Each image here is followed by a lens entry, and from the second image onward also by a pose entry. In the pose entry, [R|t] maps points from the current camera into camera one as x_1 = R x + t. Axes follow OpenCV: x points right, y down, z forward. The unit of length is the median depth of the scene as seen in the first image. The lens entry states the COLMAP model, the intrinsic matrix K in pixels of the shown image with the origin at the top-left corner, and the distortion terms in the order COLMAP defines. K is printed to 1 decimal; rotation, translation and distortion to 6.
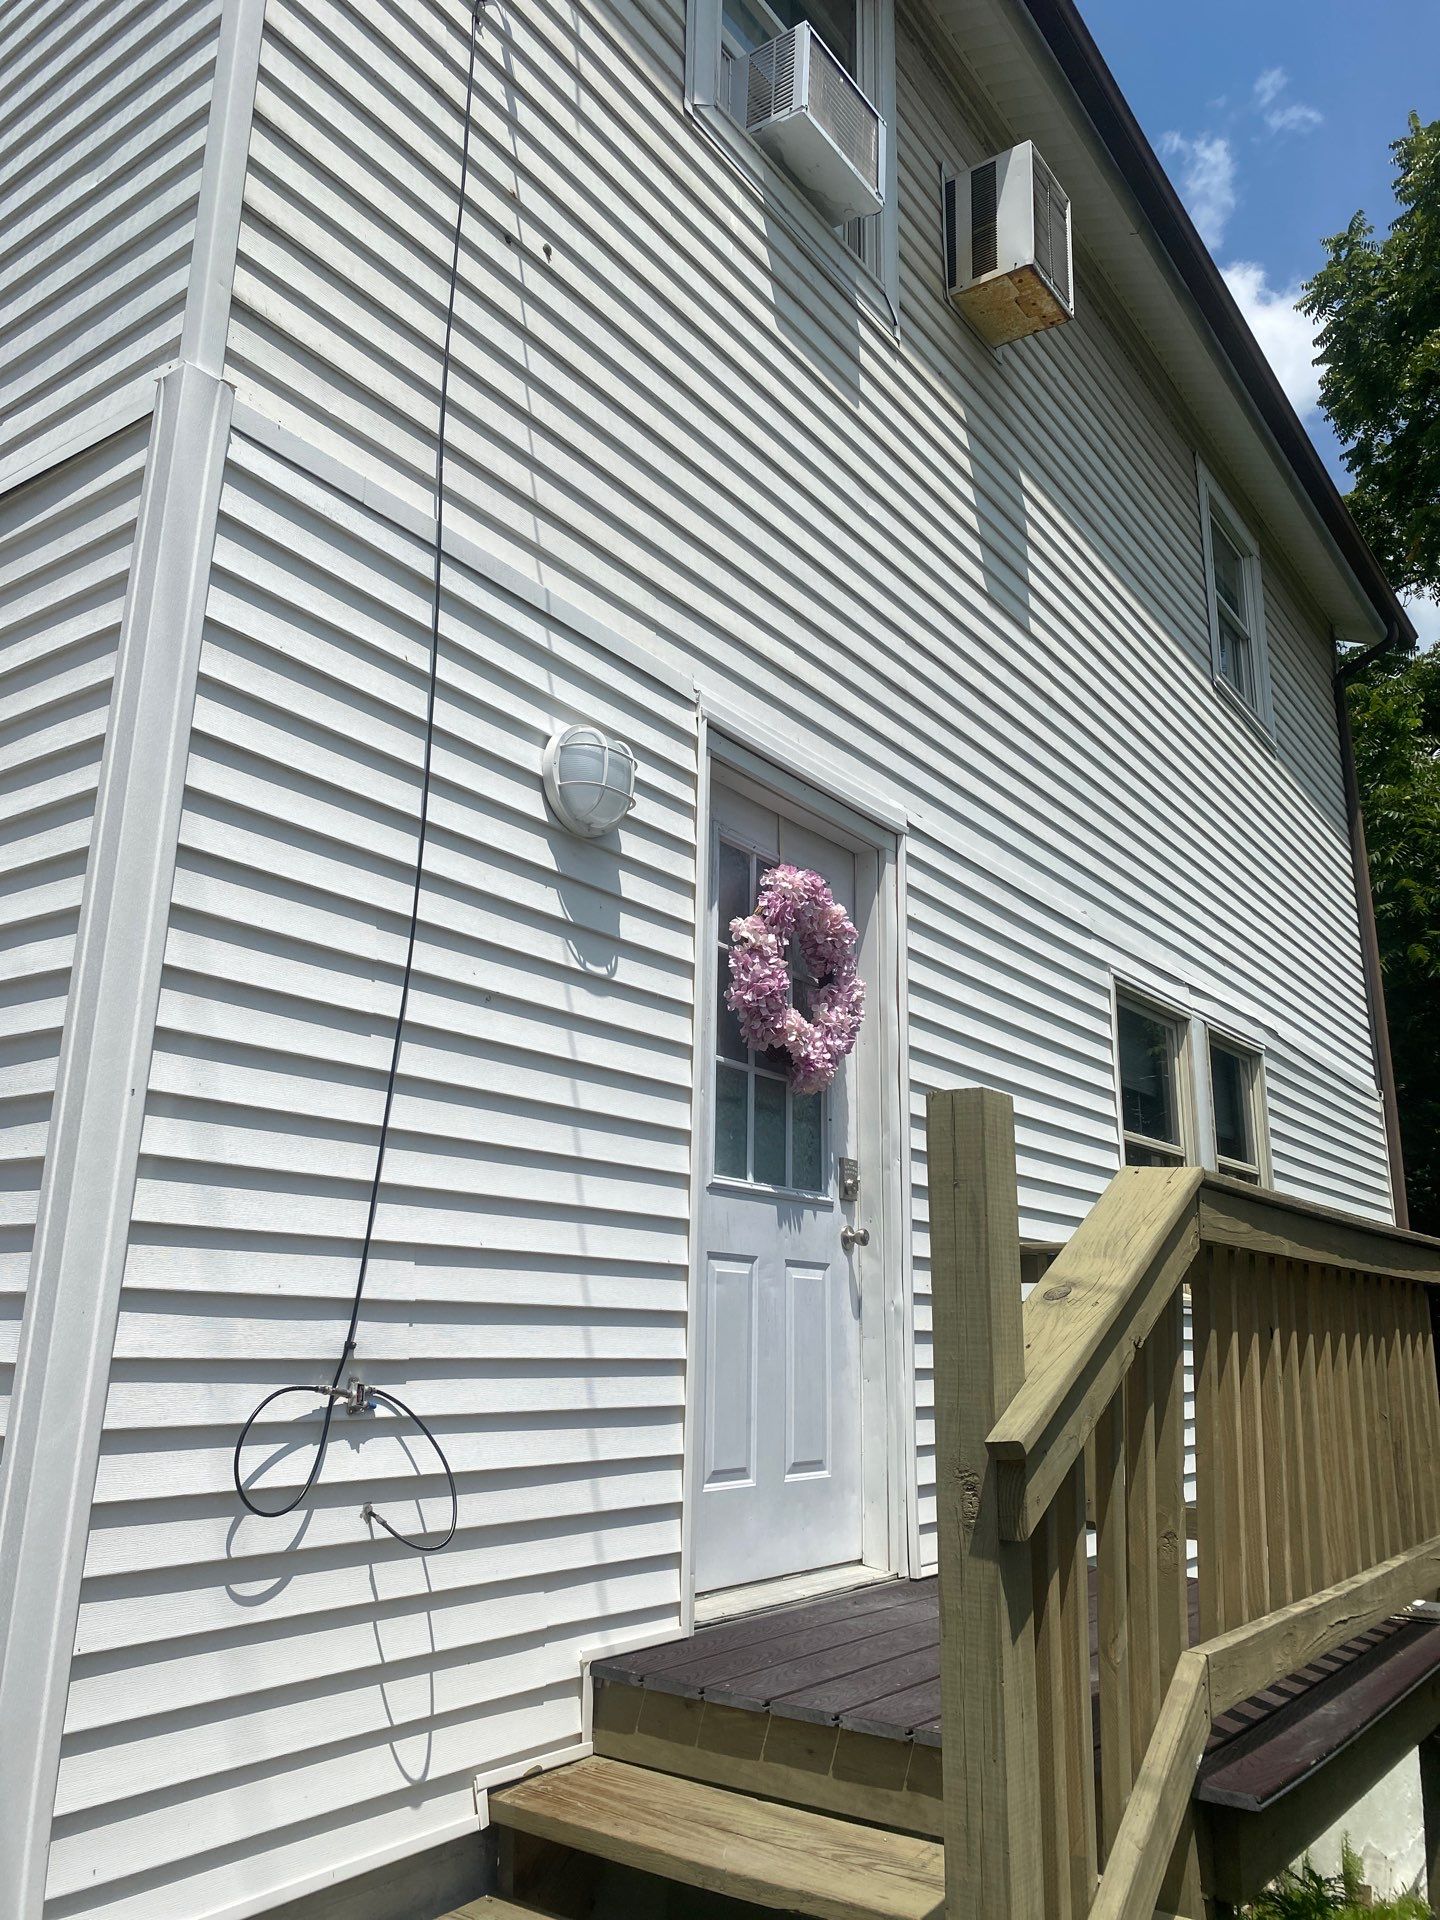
lens RADIAL K [[1442.8, 0, 720.0], [0, 1442.8, 960.0], [0, 0, 1]] dist [-0.001834, 0.001142]
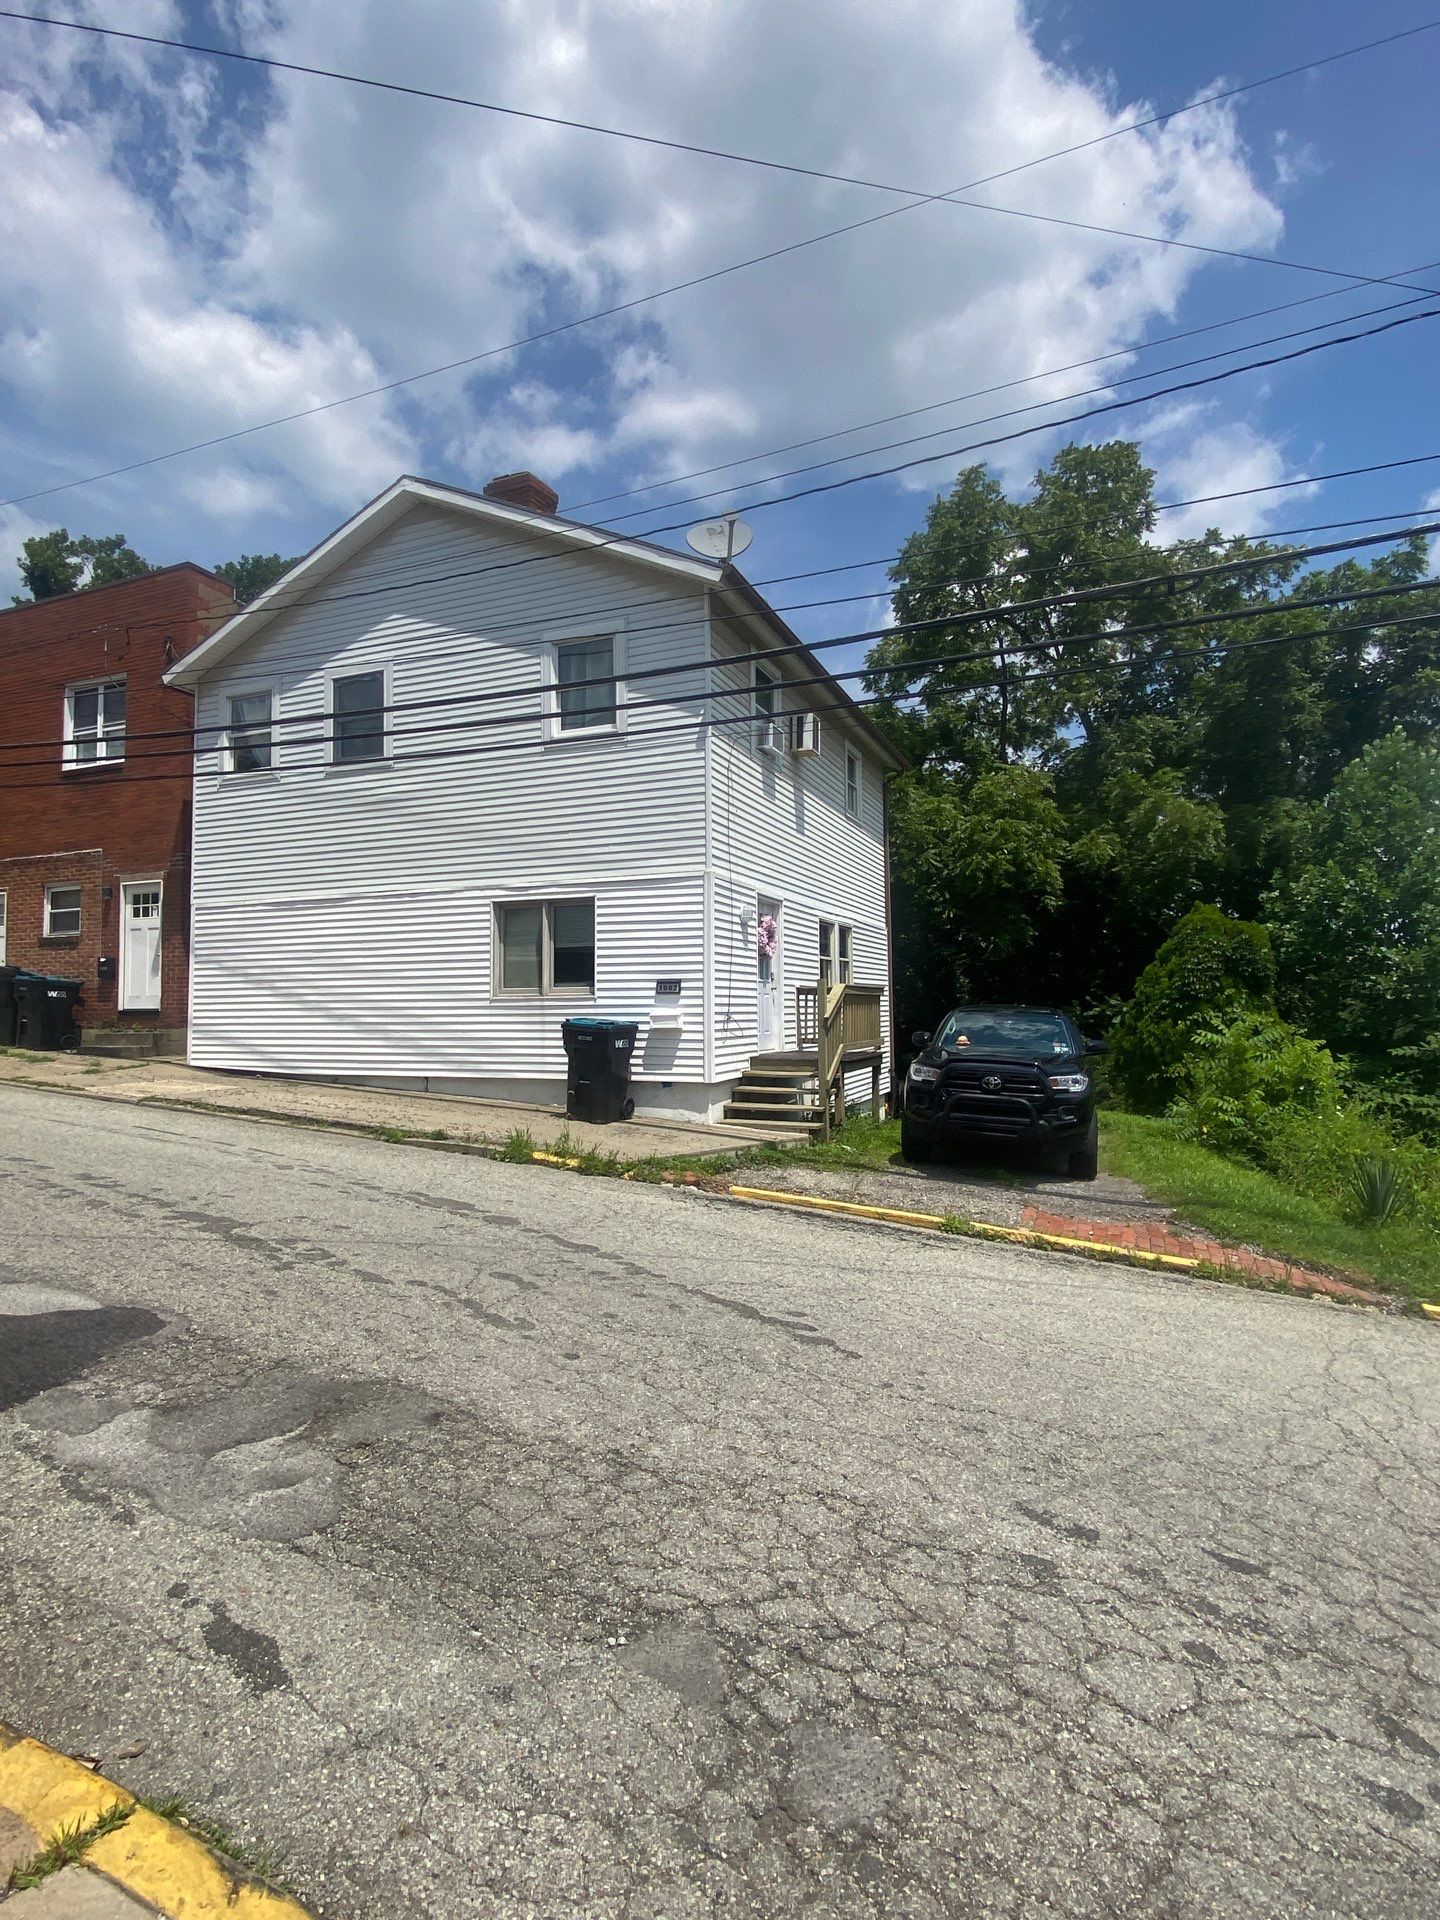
lens RADIAL K [[997.9, 0, 720.3], [0, 997.9, 947.9], [0, 0, 1]] dist [0.040465, -0.032932]
pose [[0.973124, -0.009938, 0.230069, -0.715303], [-0.036345, 0.979919, 0.196058, -0.497516], [-0.227398, -0.199150, 0.953221, -1.808280]]
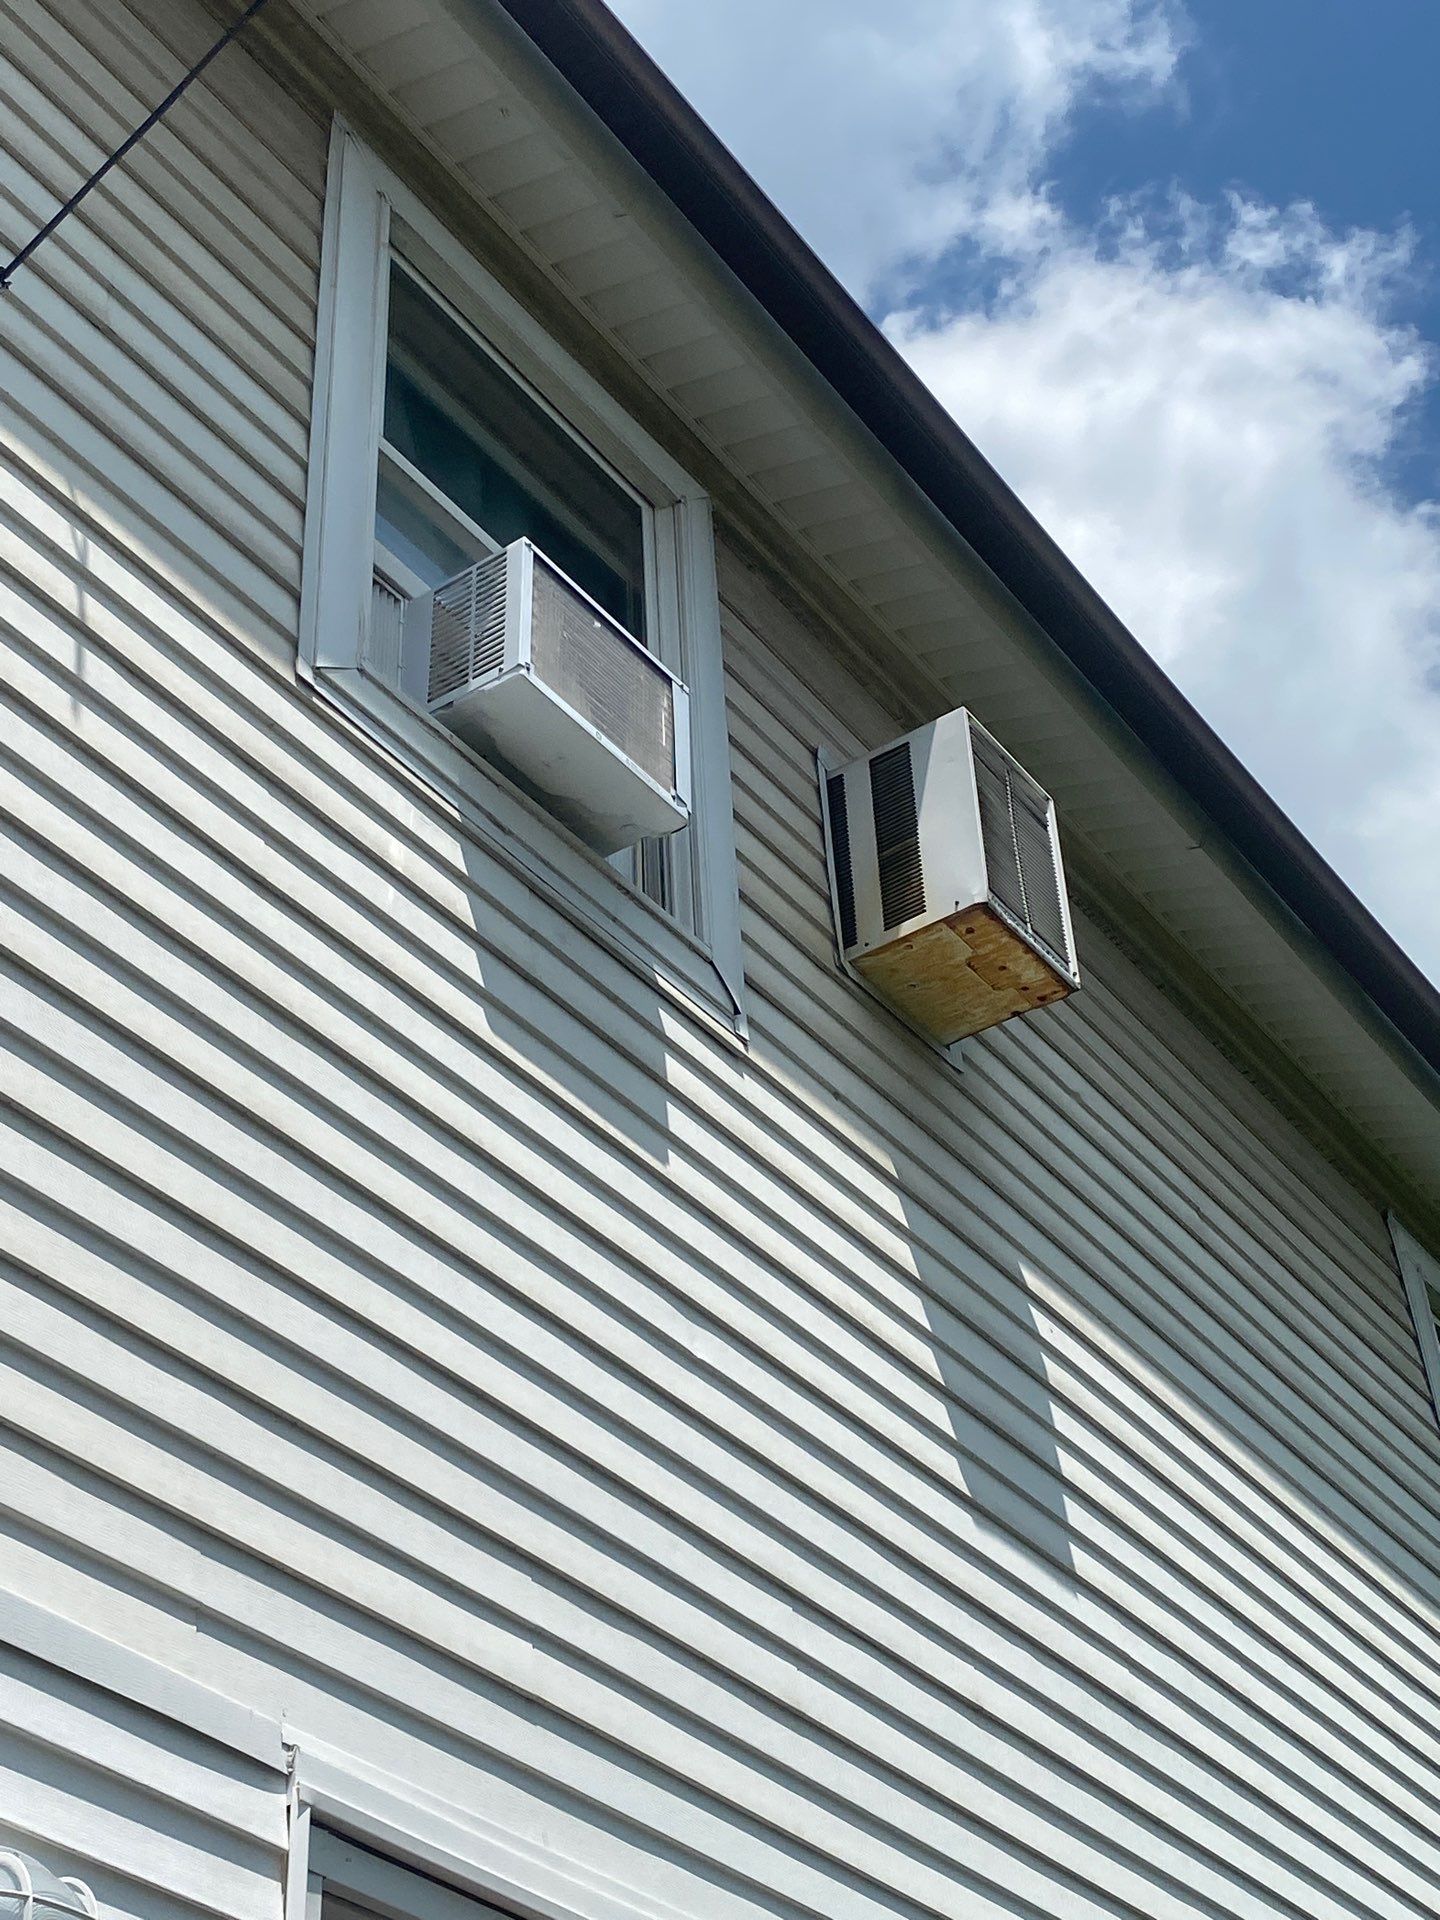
lens RADIAL K [[2804.5, 0, 723.8], [0, 2804.5, 921.8], [0, 0, 1]] dist [0.025917, -0.067101]
pose [[0.998161, -0.041799, 0.043898, 0.071707], [0.056833, 0.897184, -0.437984, -0.015460], [-0.021077, 0.439674, 0.897910, 0.050650]]
